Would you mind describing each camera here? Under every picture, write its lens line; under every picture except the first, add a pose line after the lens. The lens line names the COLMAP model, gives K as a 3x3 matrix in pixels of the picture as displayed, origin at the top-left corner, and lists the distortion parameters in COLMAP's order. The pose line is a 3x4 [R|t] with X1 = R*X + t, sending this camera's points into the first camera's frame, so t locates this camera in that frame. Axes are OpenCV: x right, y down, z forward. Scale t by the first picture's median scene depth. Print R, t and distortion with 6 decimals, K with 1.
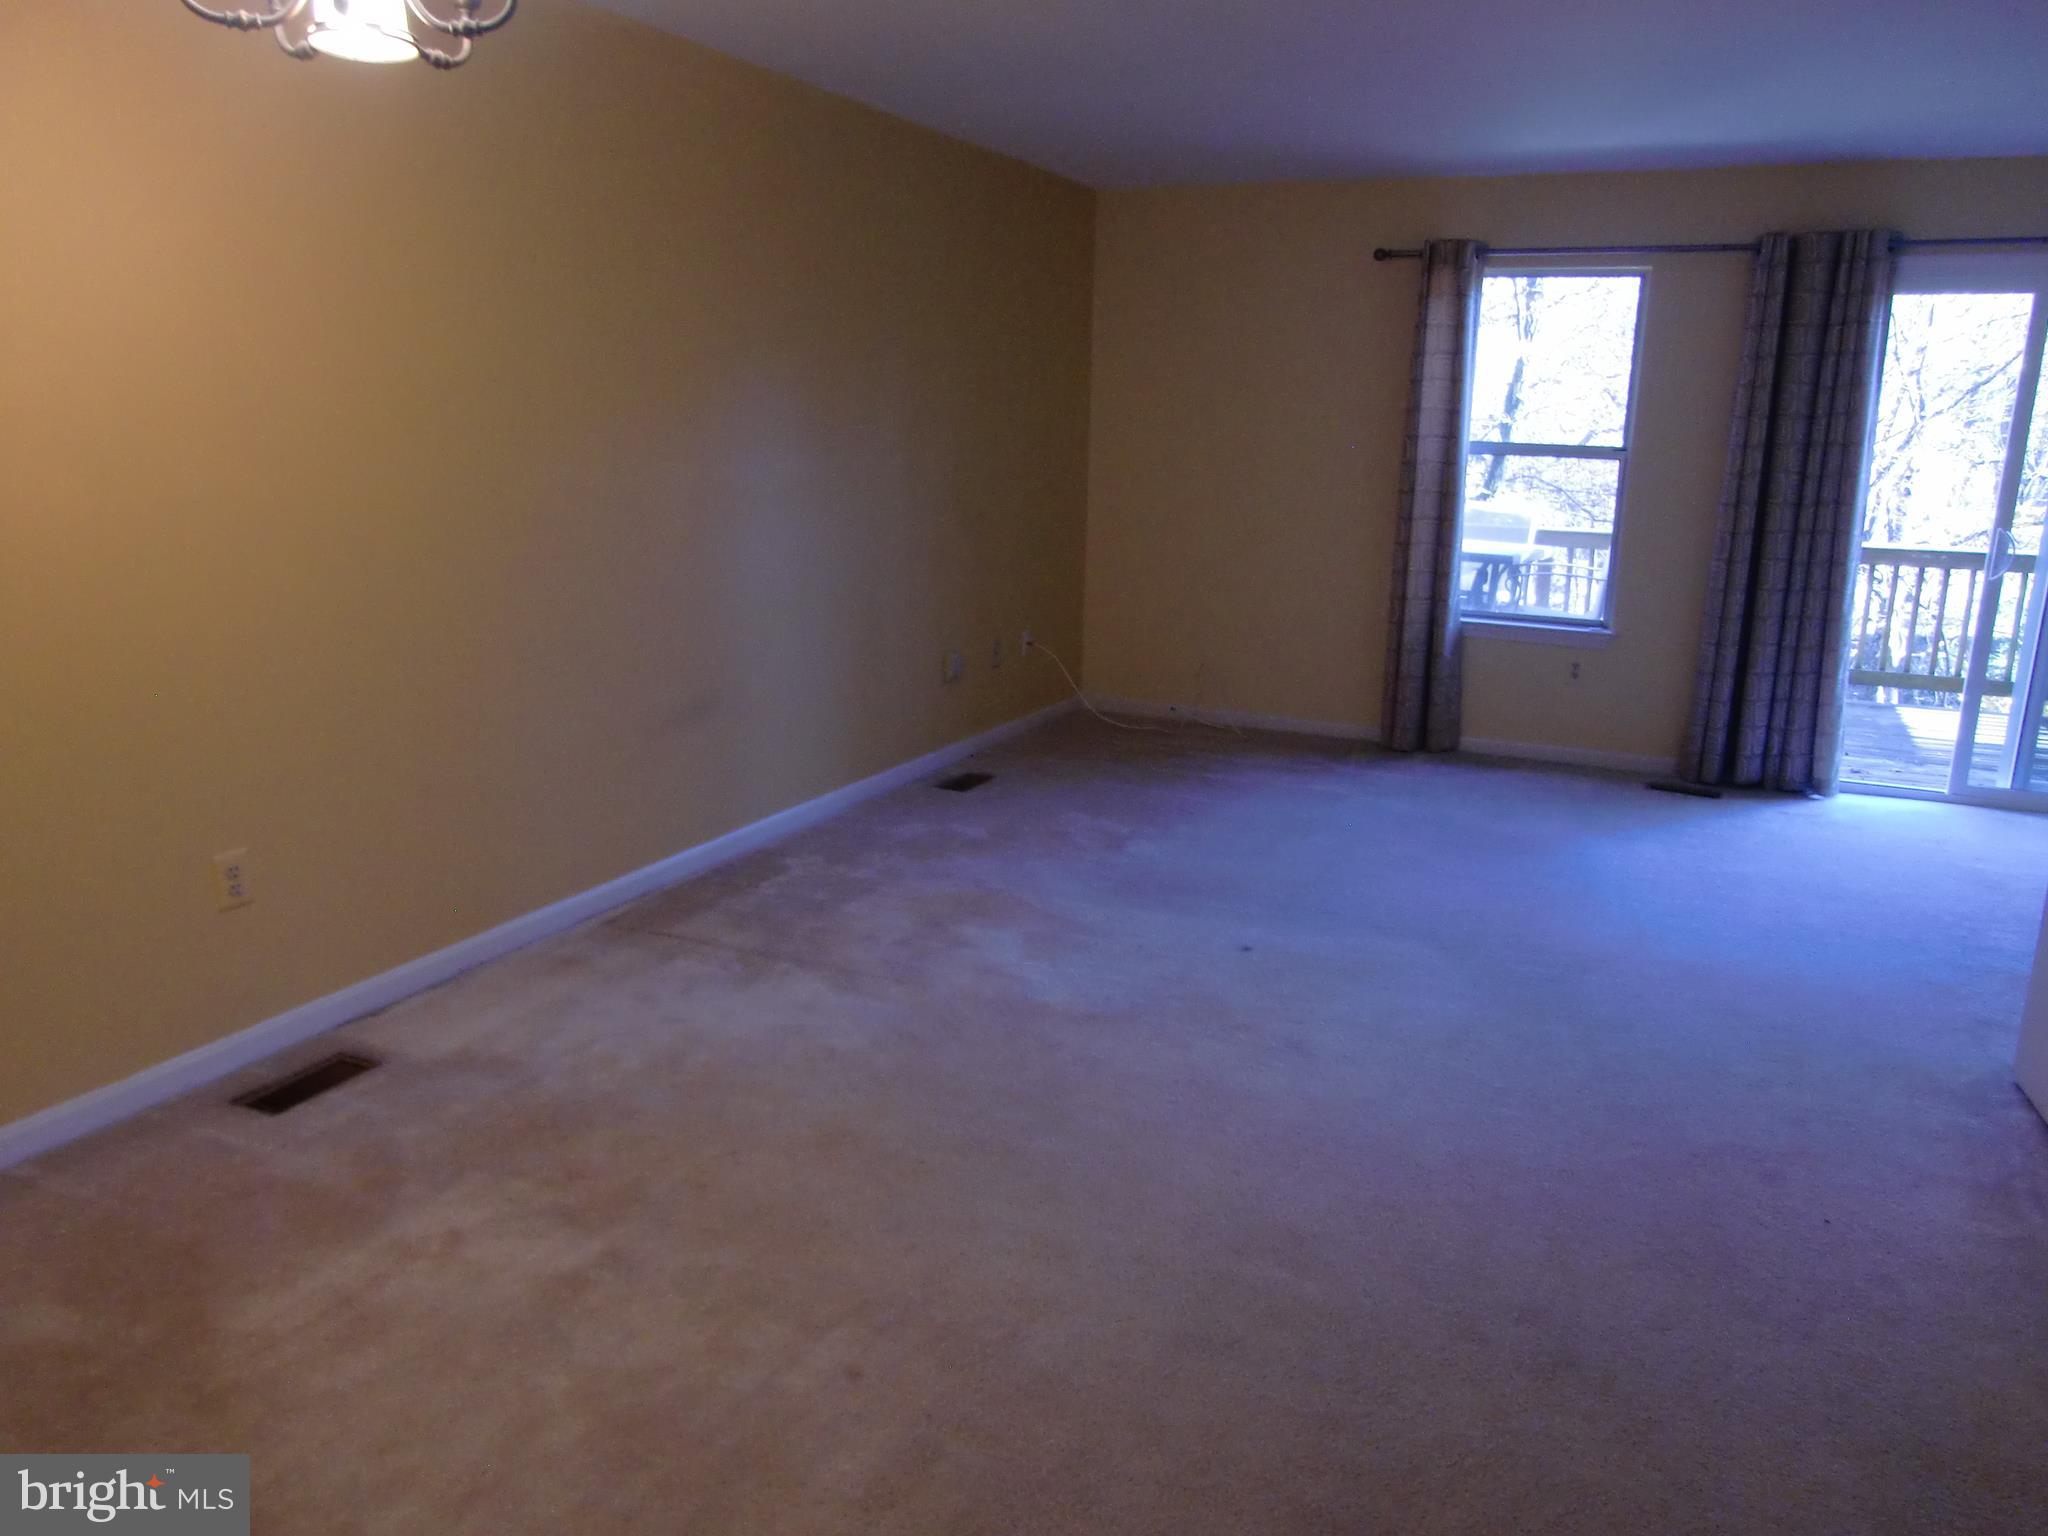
lens RADIAL K [[1520.9, 0, 1029.0], [0, 1520.9, 772.3], [0, 0, 1]] dist [-0.093580, 0.130414]
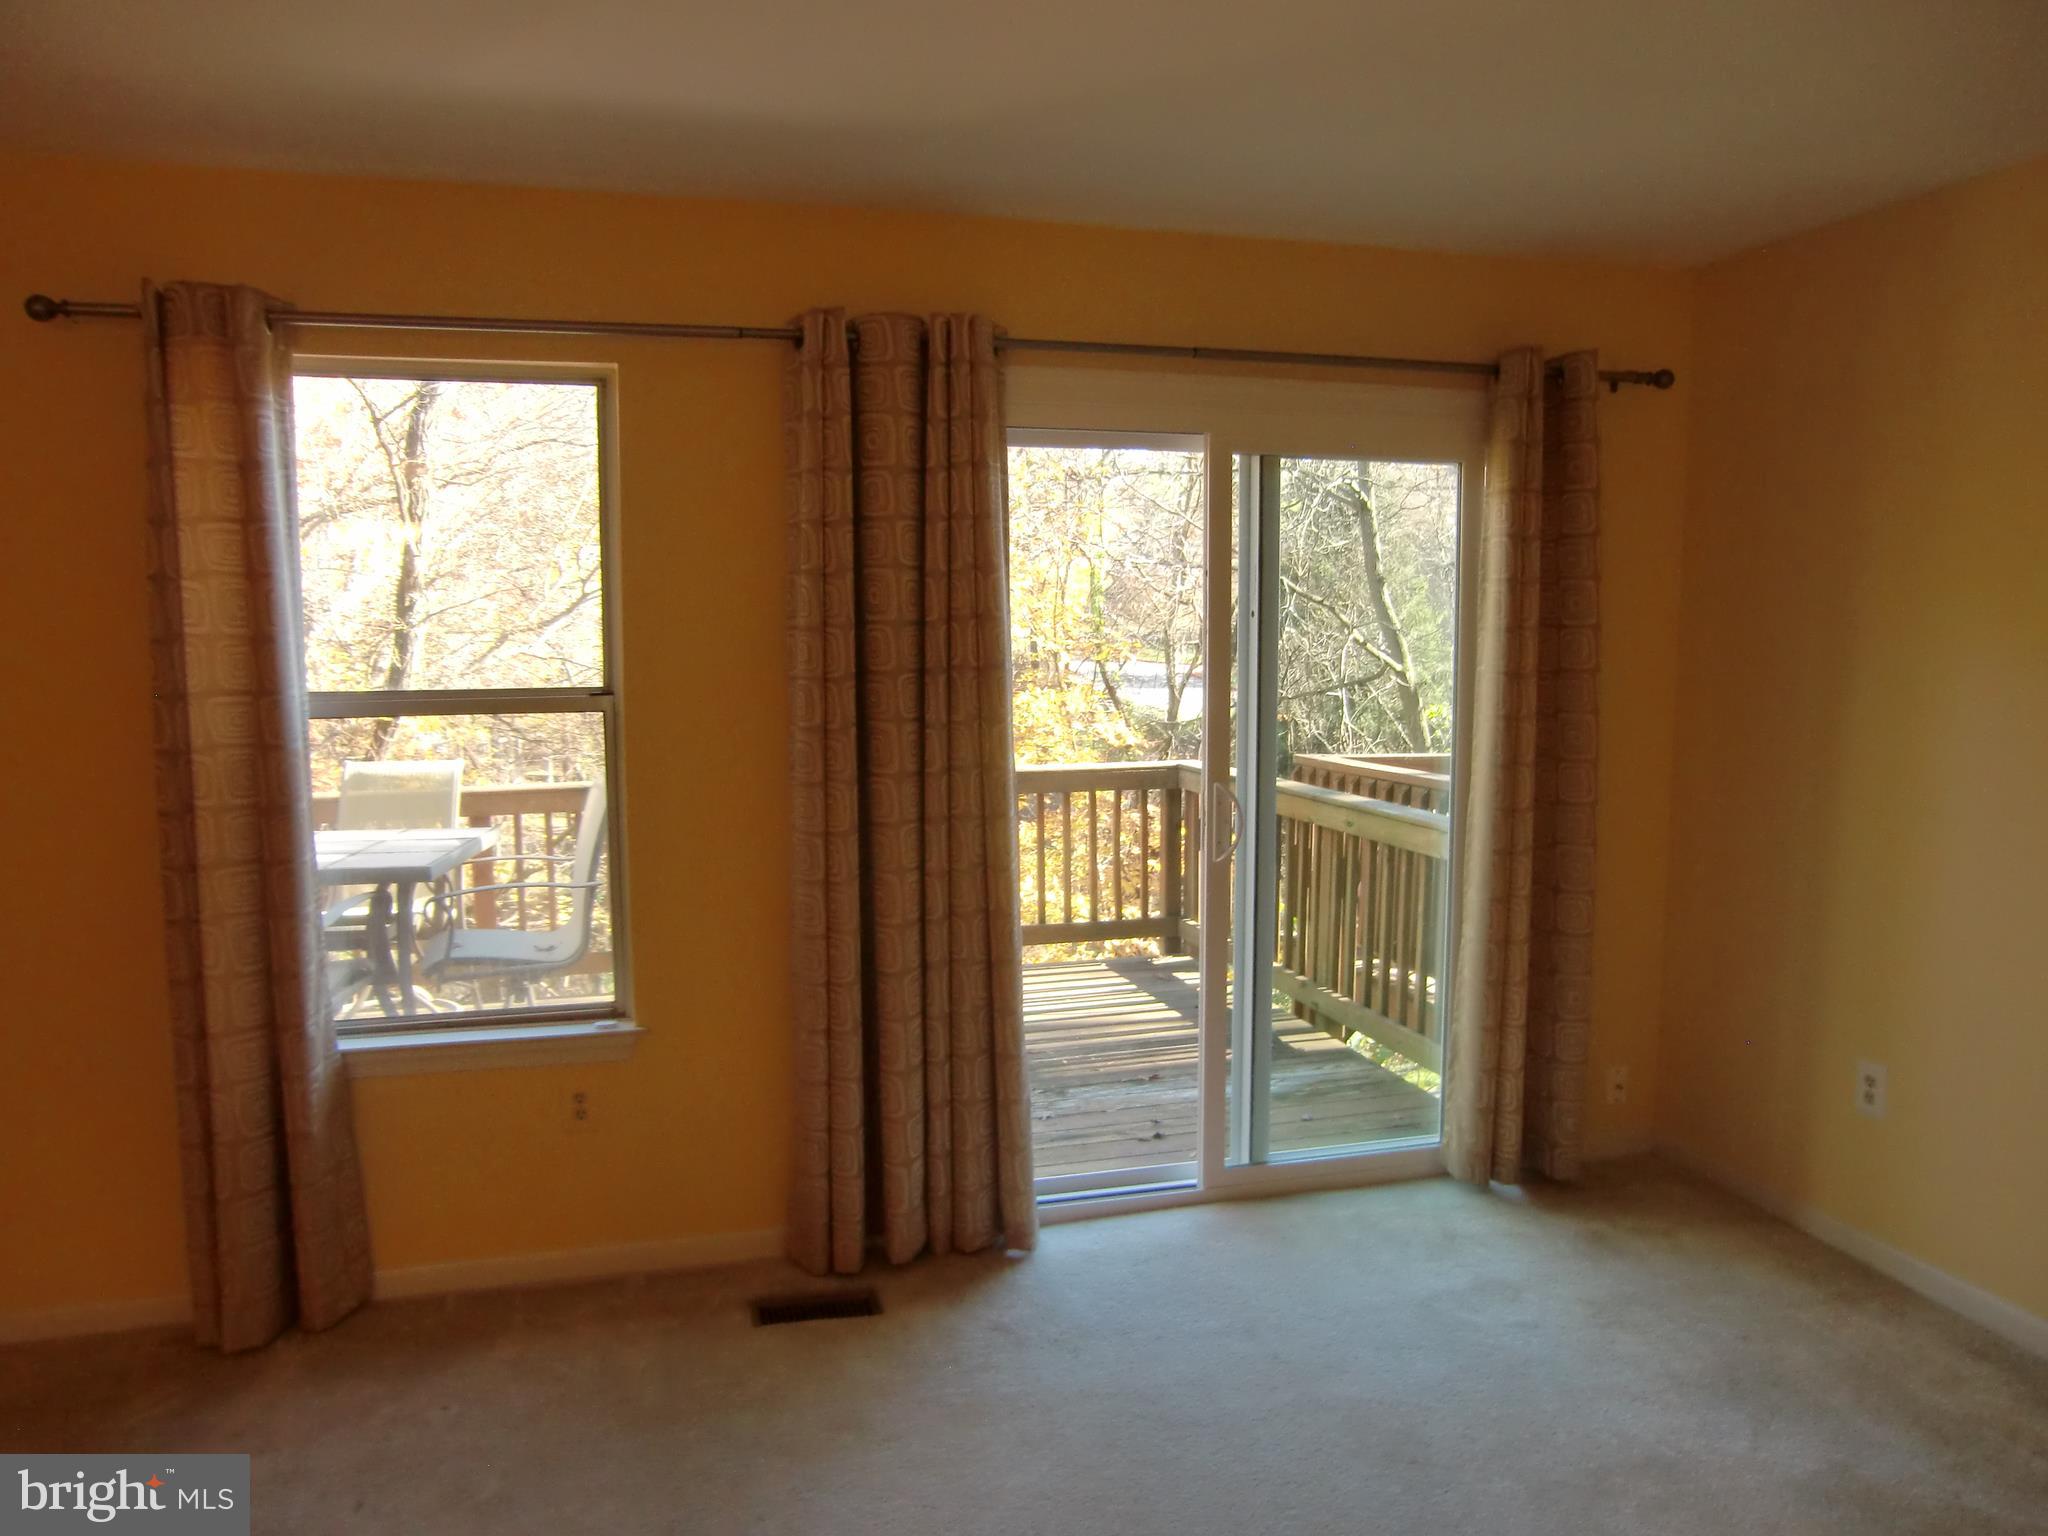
lens RADIAL K [[1520.9, 0, 1029.0], [0, 1520.9, 772.3], [0, 0, 1]] dist [-0.093580, 0.130414]
pose [[0.771216, -0.092663, 0.629793, 0.167411], [0.170523, 0.983264, -0.064145, -0.126475], [-0.613309, 0.156864, 0.774110, 0.489743]]
